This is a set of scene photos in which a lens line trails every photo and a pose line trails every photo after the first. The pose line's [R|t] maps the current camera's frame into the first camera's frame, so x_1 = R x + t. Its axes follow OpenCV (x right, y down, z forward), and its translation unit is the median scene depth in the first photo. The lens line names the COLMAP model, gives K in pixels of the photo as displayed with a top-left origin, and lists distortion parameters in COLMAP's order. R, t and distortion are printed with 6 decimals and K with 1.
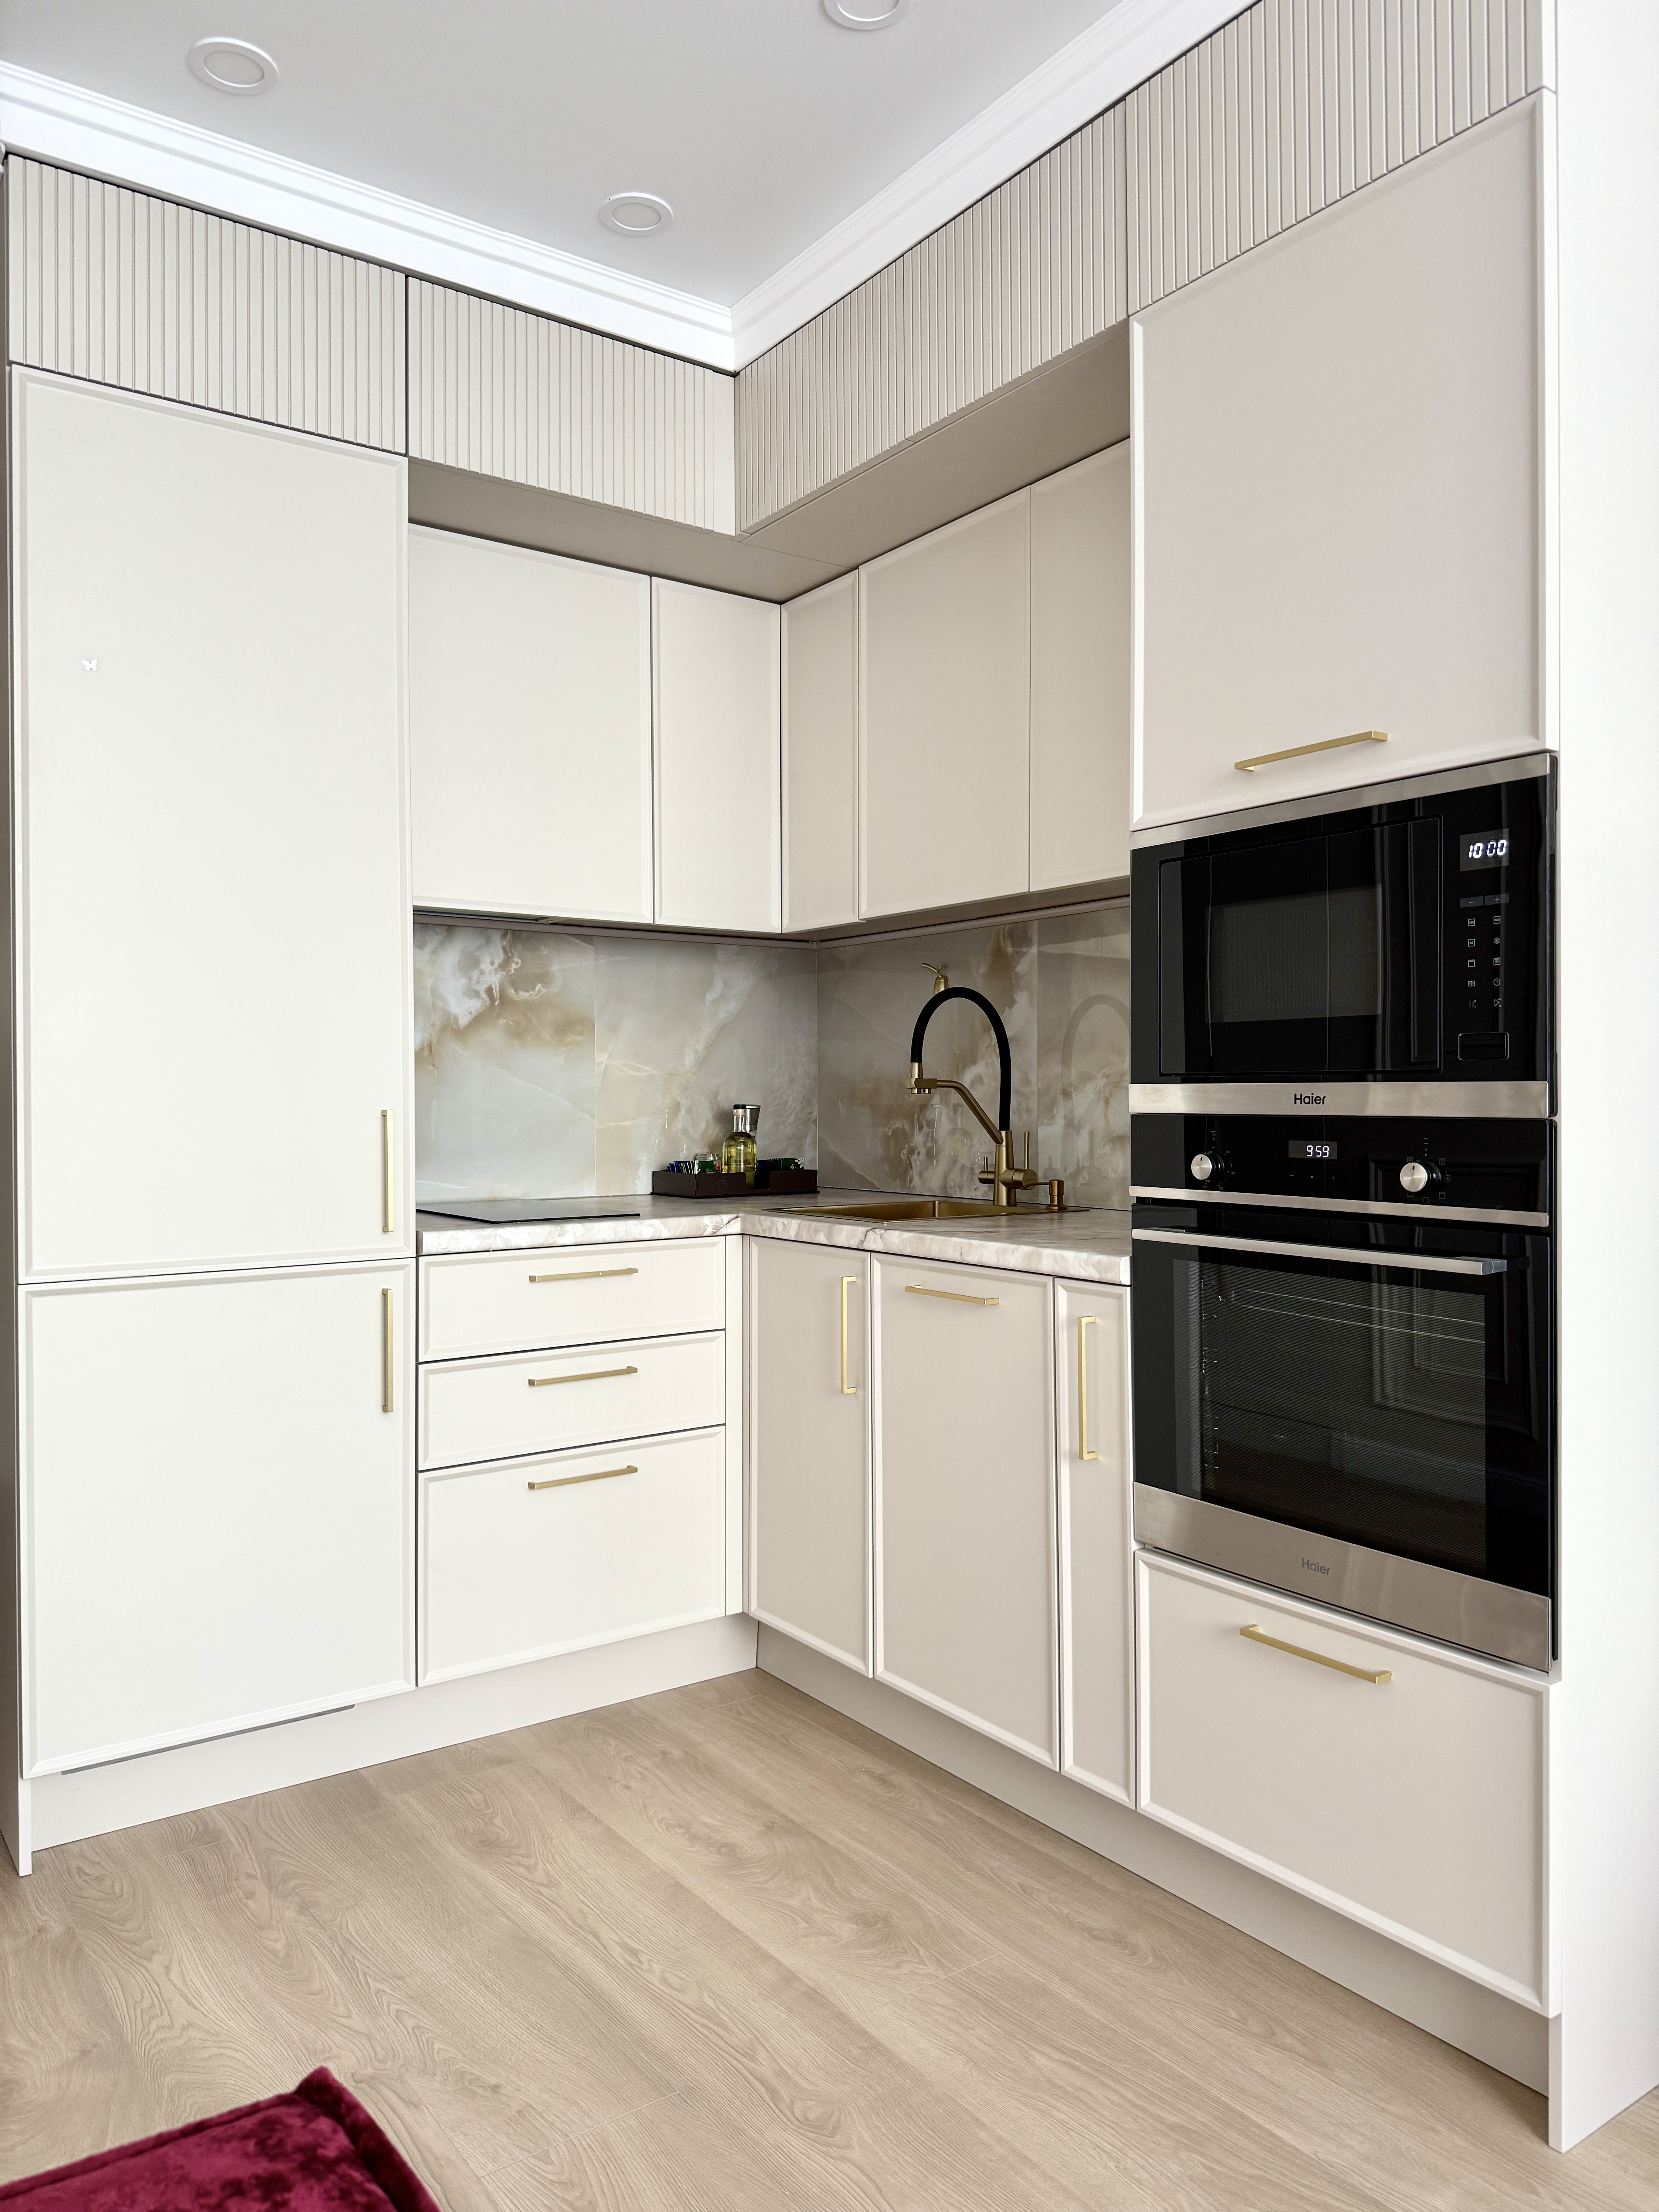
lens RADIAL K [[1563.9, 0, 842.1], [0, 1563.9, 1108.1], [0, 0, 1]] dist [0.037424, -0.053327]
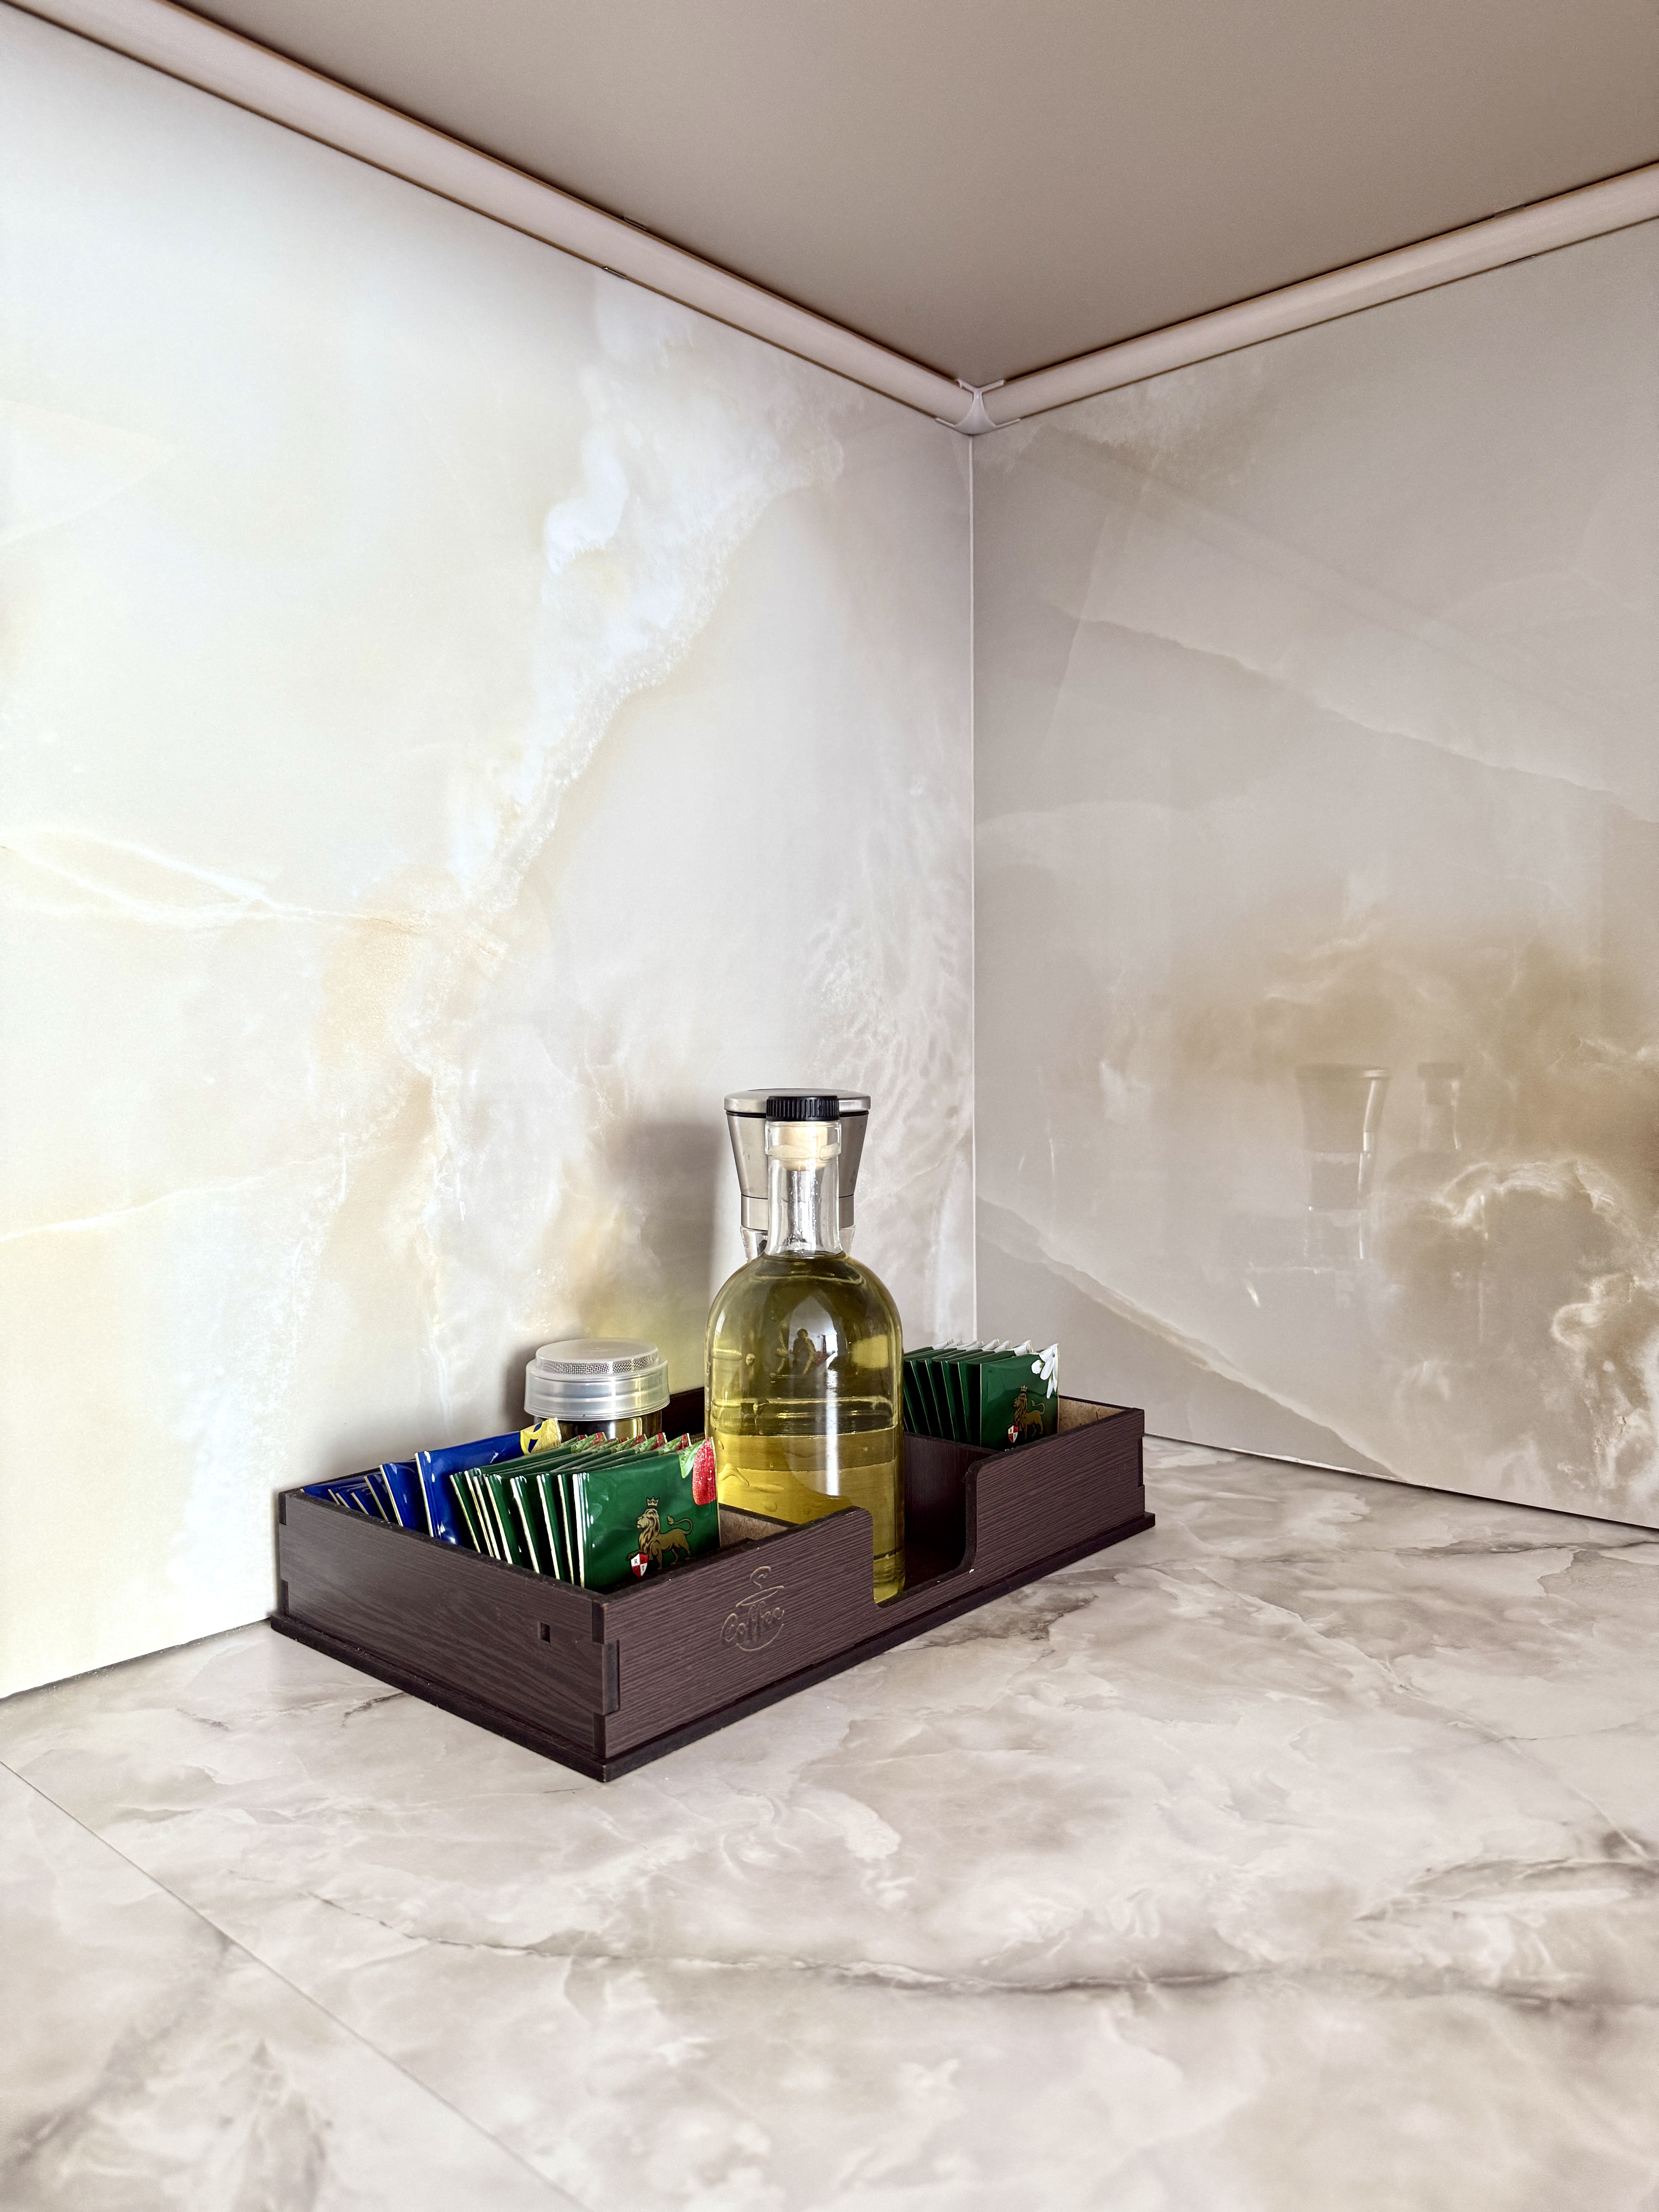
lens RADIAL K [[1563.9, 0, 826.5], [0, 1563.9, 1120.1], [0, 0, 1]] dist [0.037424, -0.053327]
pose [[0.977787, -0.019106, 0.208728, -0.146978], [0.009484, 0.998850, 0.047002, -0.011385], [-0.209386, -0.043978, 0.976844, 1.234967]]
